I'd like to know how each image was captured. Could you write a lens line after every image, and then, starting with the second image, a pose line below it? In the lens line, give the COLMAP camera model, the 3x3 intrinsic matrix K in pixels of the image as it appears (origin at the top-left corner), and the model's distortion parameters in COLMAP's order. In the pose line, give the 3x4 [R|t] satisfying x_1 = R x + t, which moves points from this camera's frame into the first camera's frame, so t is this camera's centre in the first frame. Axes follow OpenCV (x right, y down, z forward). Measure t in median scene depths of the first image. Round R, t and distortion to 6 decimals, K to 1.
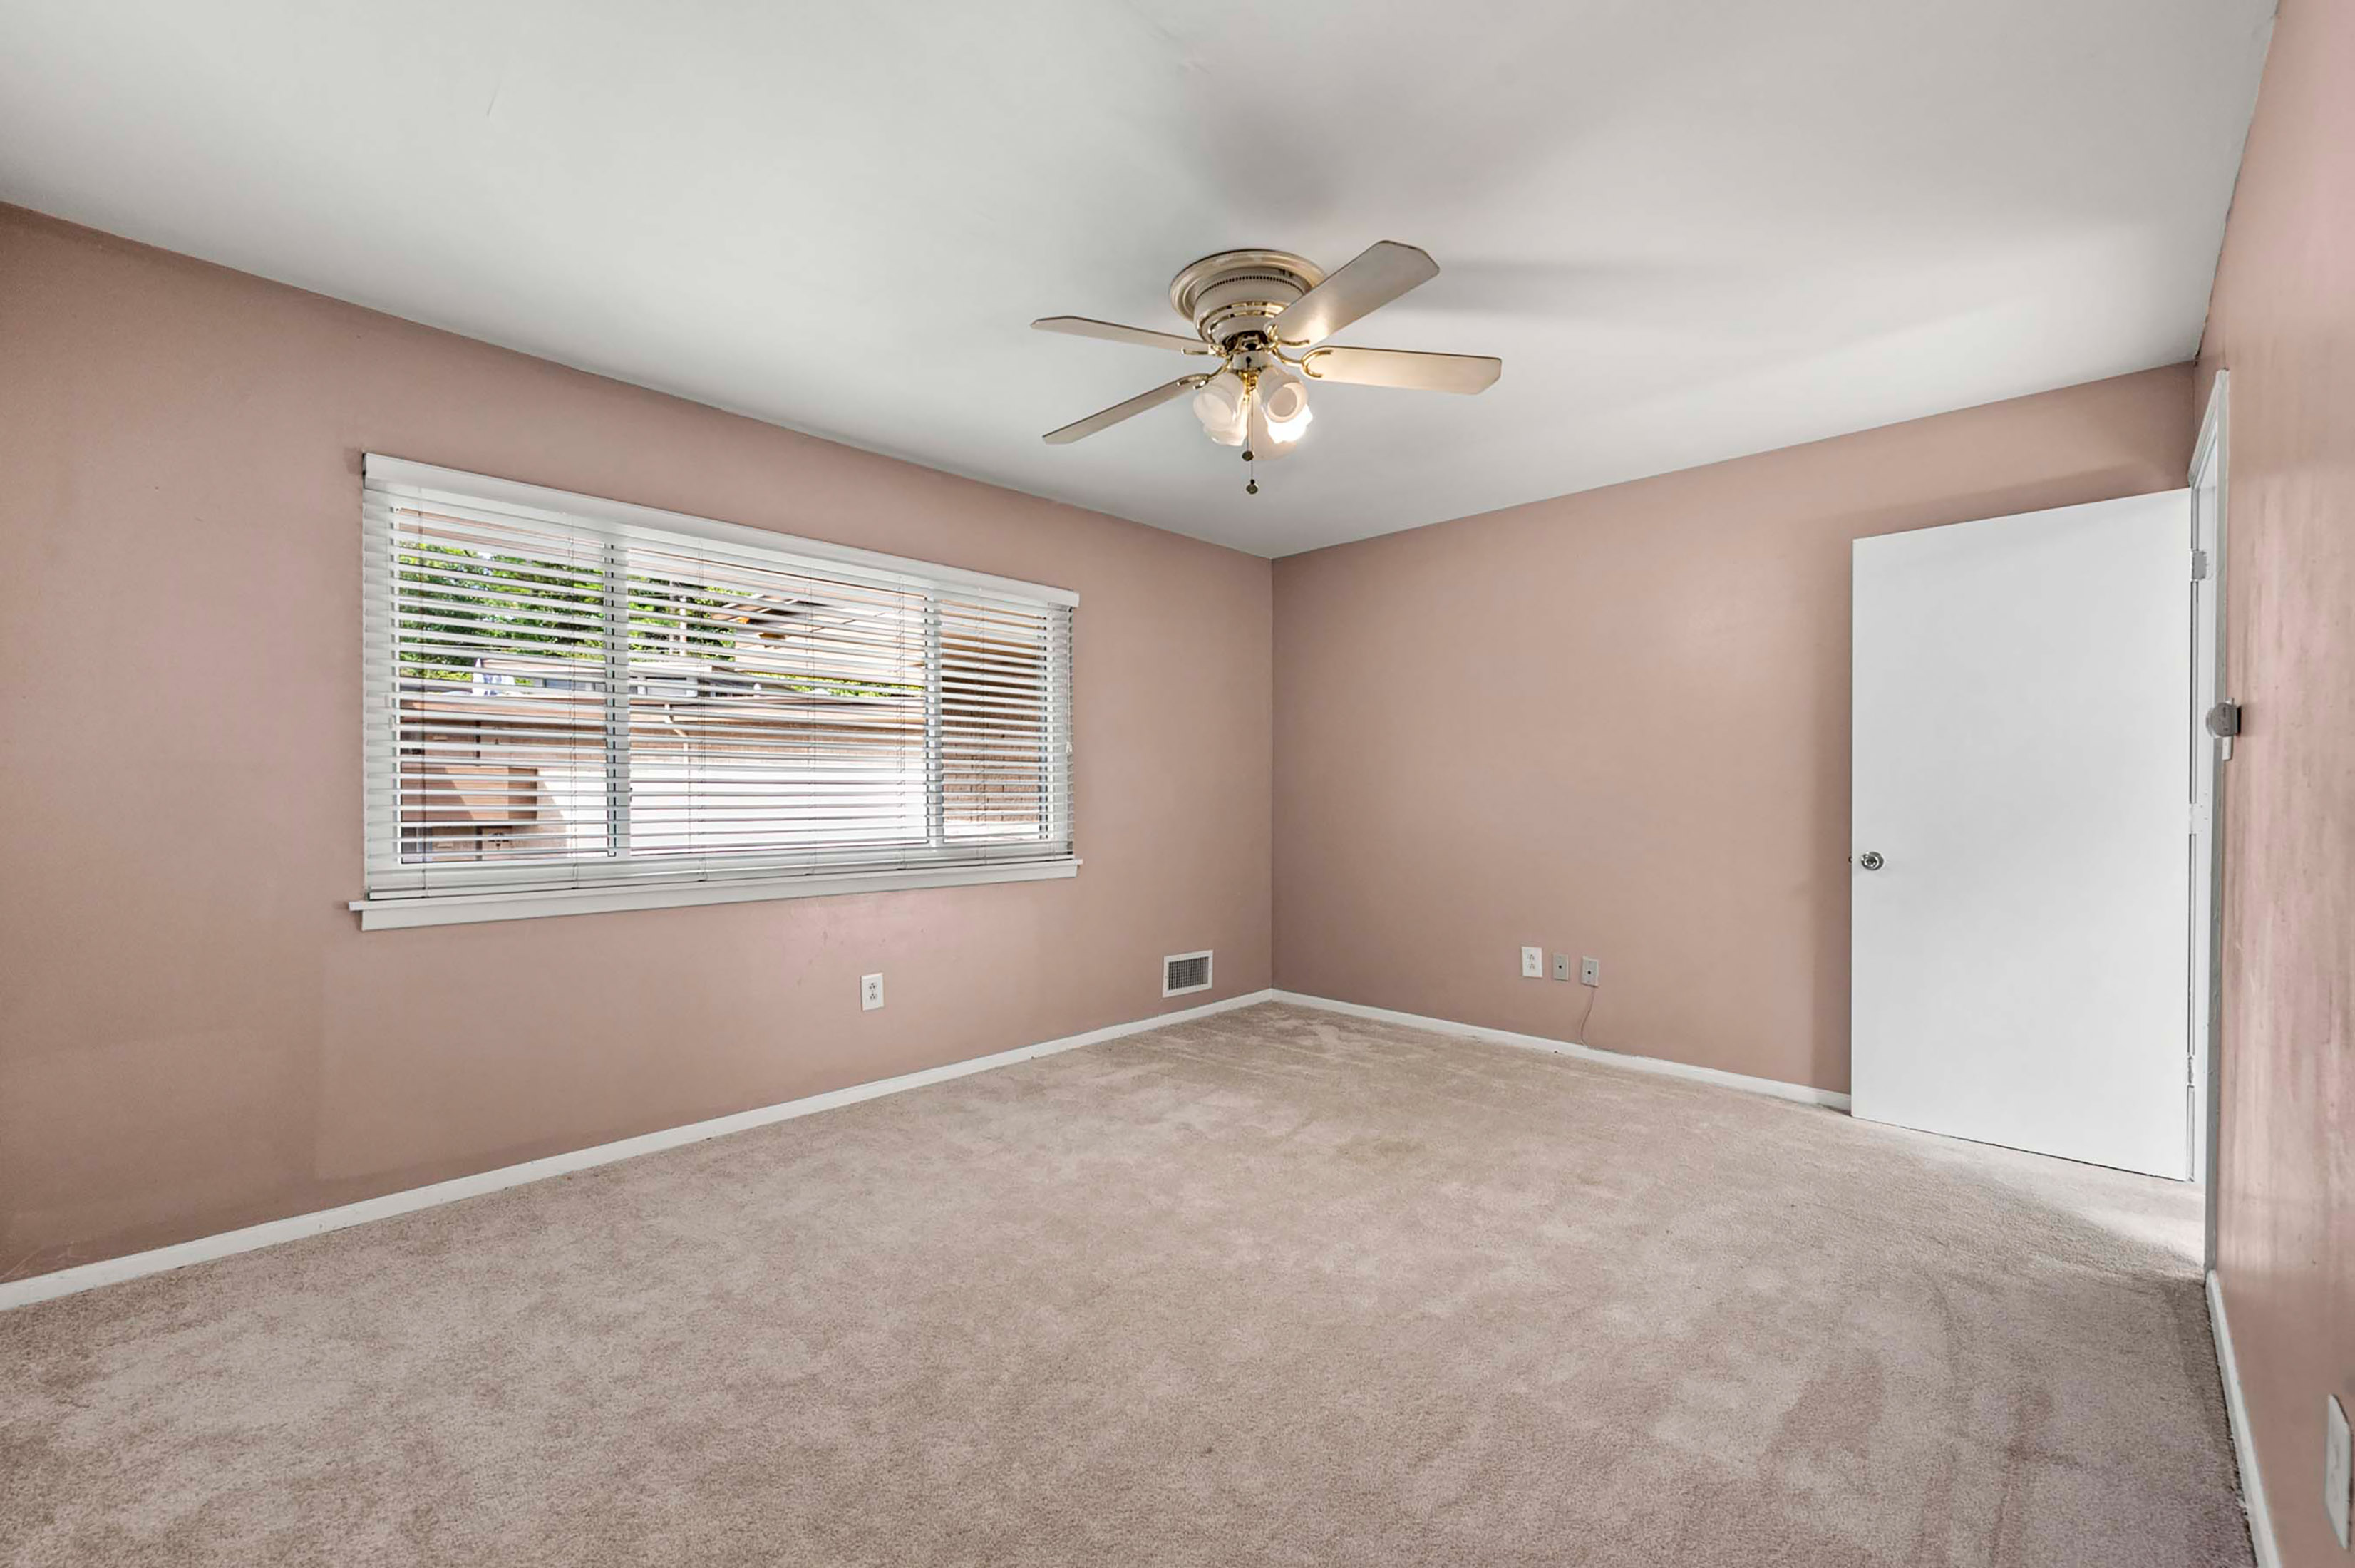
lens RADIAL K [[948.9, 0, 1169.3], [0, 948.9, 804.6], [0, 0, 1]] dist [-0.001692, 0.000014]
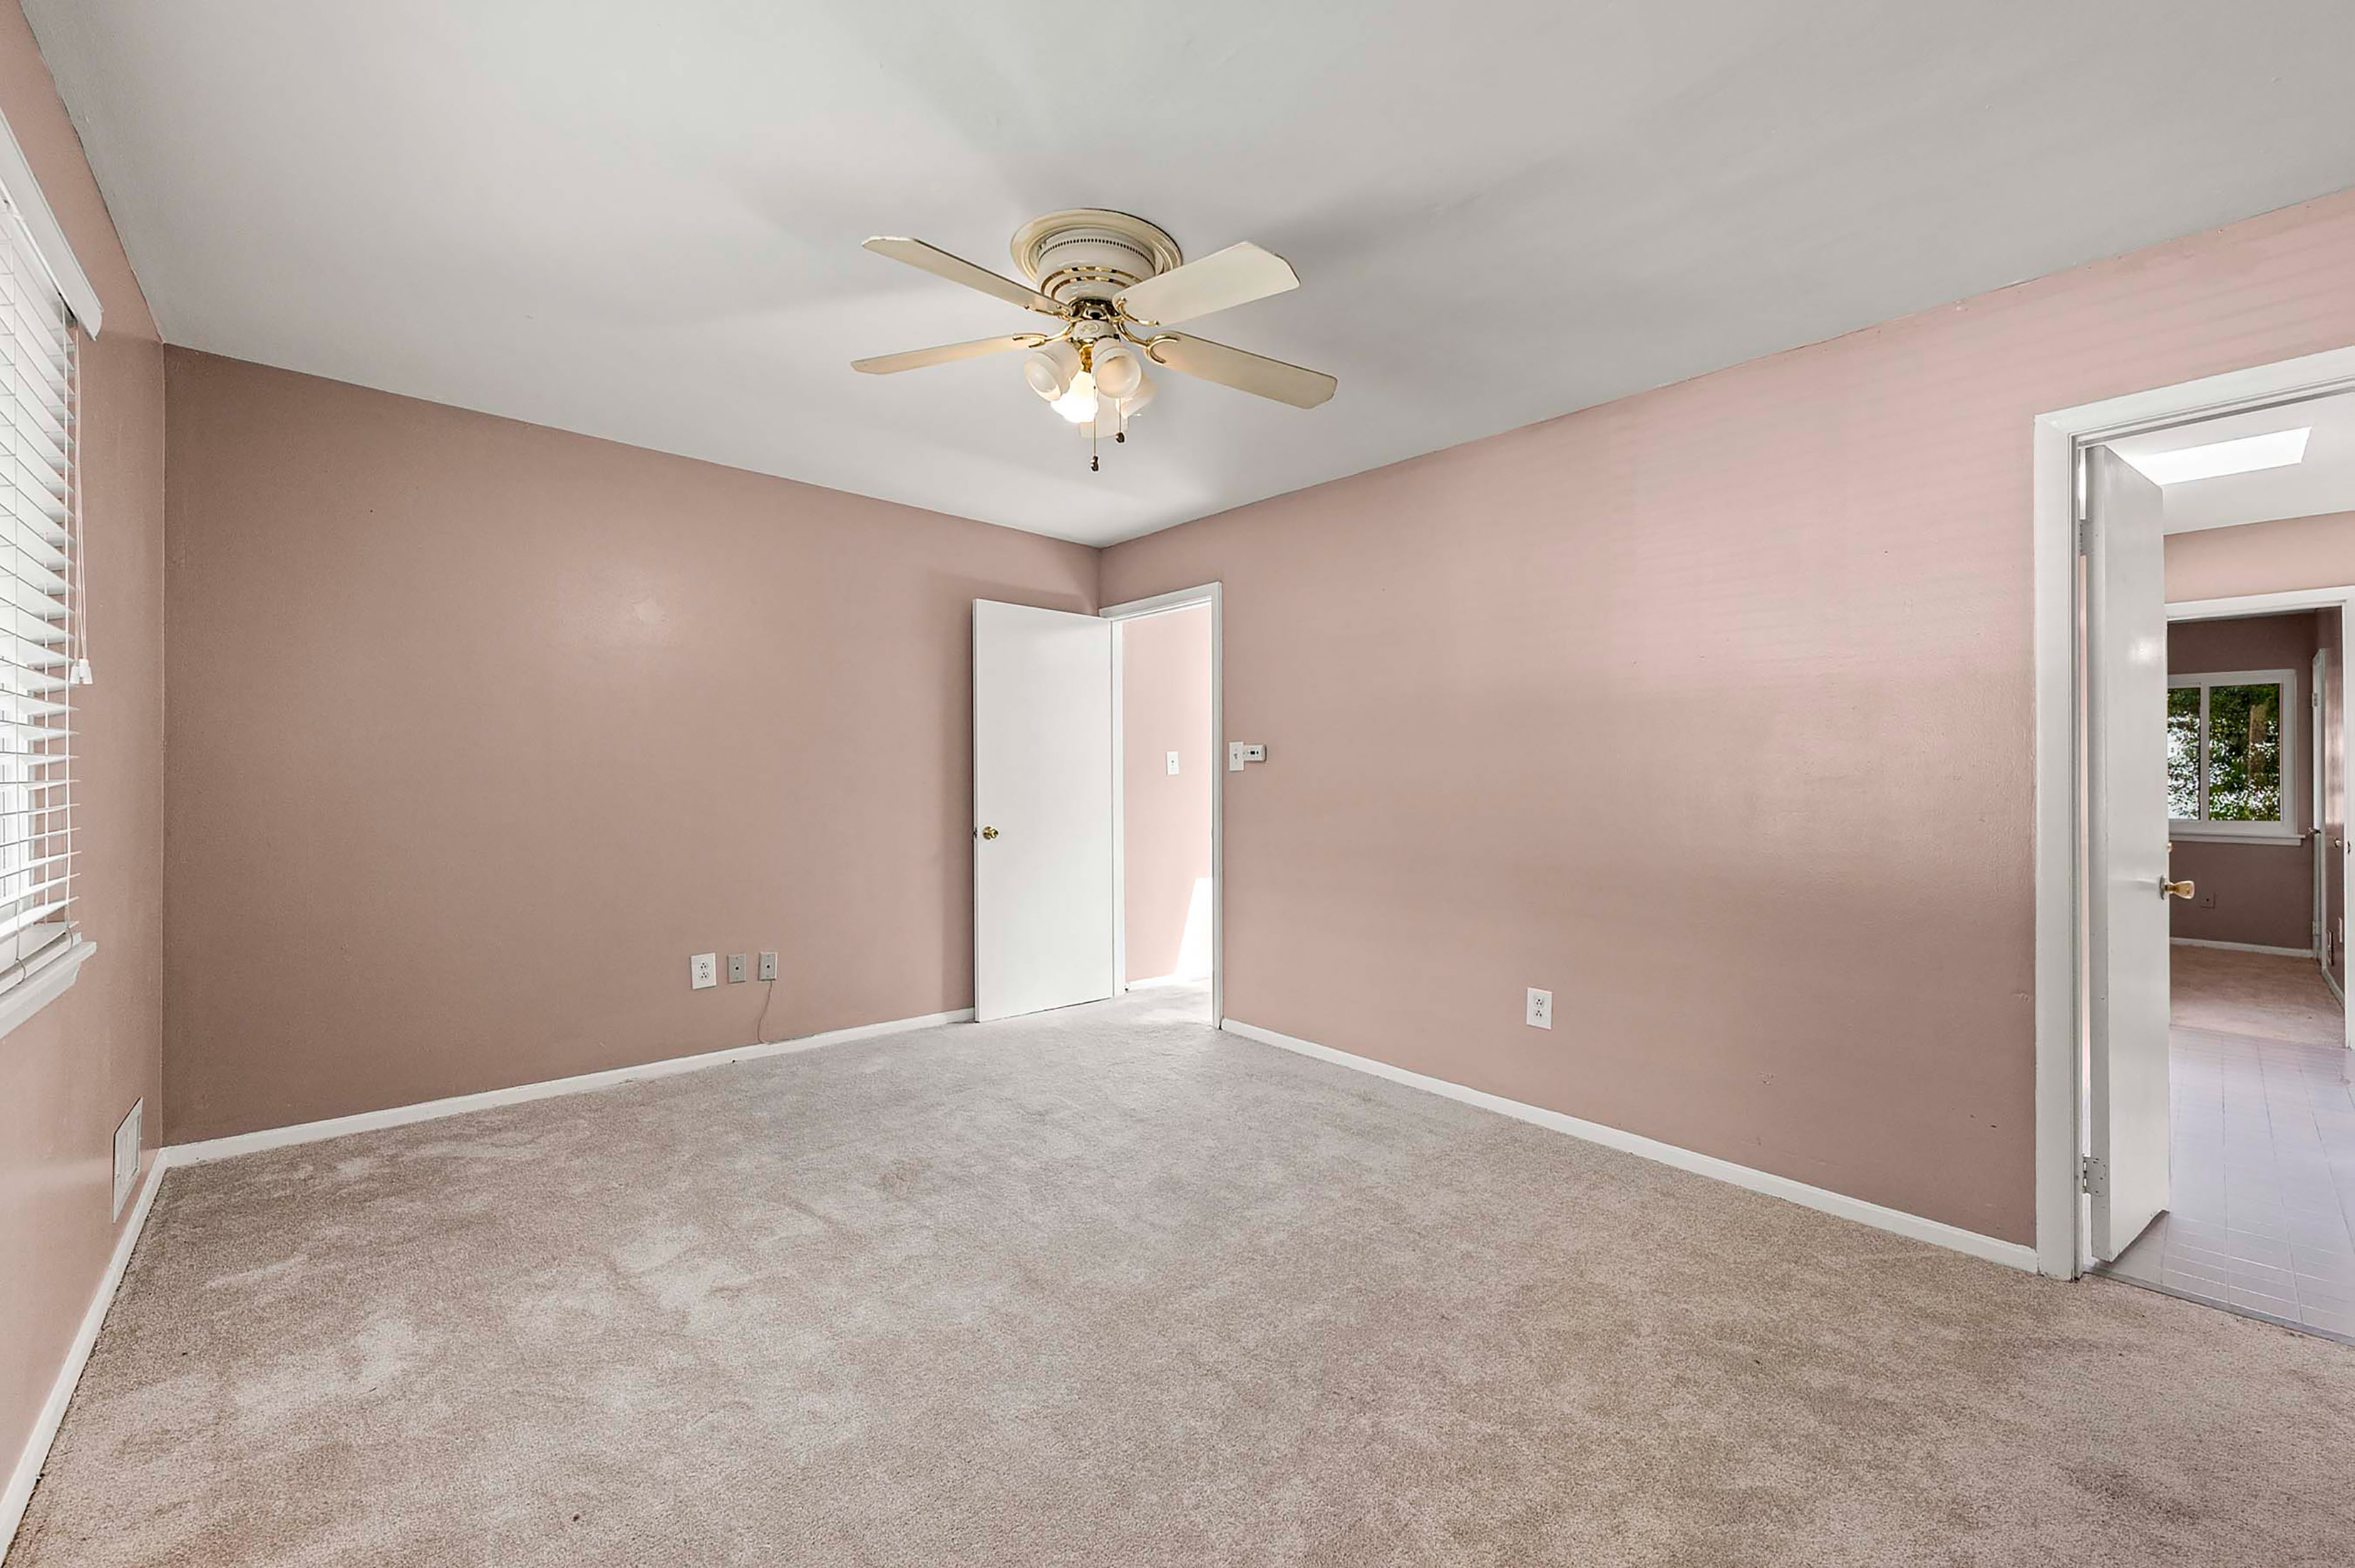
lens RADIAL K [[948.9, 0, 1165.4], [0, 948.9, 781.4], [0, 0, 1]] dist [-0.001692, 0.000014]
pose [[0.062634, 0.001010, 0.998036, -0.580736], [0.003054, 0.999995, -0.001204, -0.013099], [-0.998032, 0.003123, 0.062631, 0.608813]]
